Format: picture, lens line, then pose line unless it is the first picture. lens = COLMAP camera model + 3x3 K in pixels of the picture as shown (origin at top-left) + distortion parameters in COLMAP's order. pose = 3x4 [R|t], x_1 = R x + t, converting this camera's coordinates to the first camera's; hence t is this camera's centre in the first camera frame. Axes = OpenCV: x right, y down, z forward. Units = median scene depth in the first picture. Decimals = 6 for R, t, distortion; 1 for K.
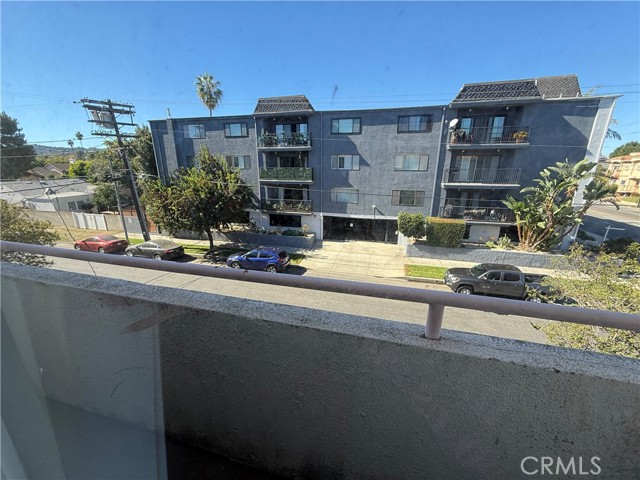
lens RADIAL K [[255.9, 0, 321.1], [0, 255.9, 240.4], [0, 0, 1]] dist [-0.002399, 0.000049]
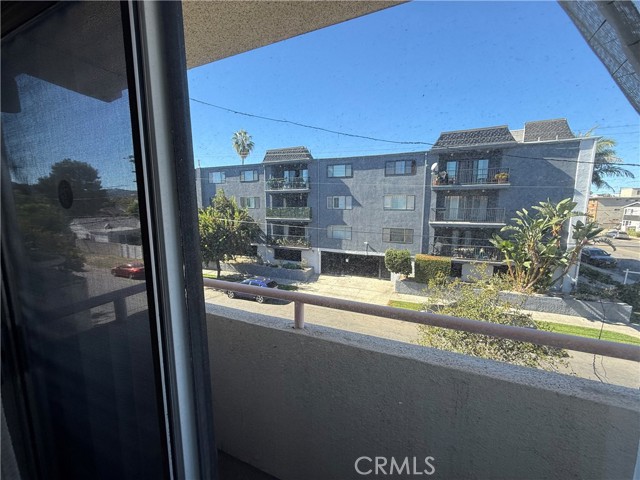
lens RADIAL K [[255.9, 0, 318.6], [0, 255.9, 239.0], [0, 0, 1]] dist [-0.002399, 0.000049]
pose [[0.989363, 0.017109, -0.144456, 0.173245], [-0.038915, 0.987994, -0.149510, 0.015903], [0.140164, 0.153541, 0.978151, -0.057762]]
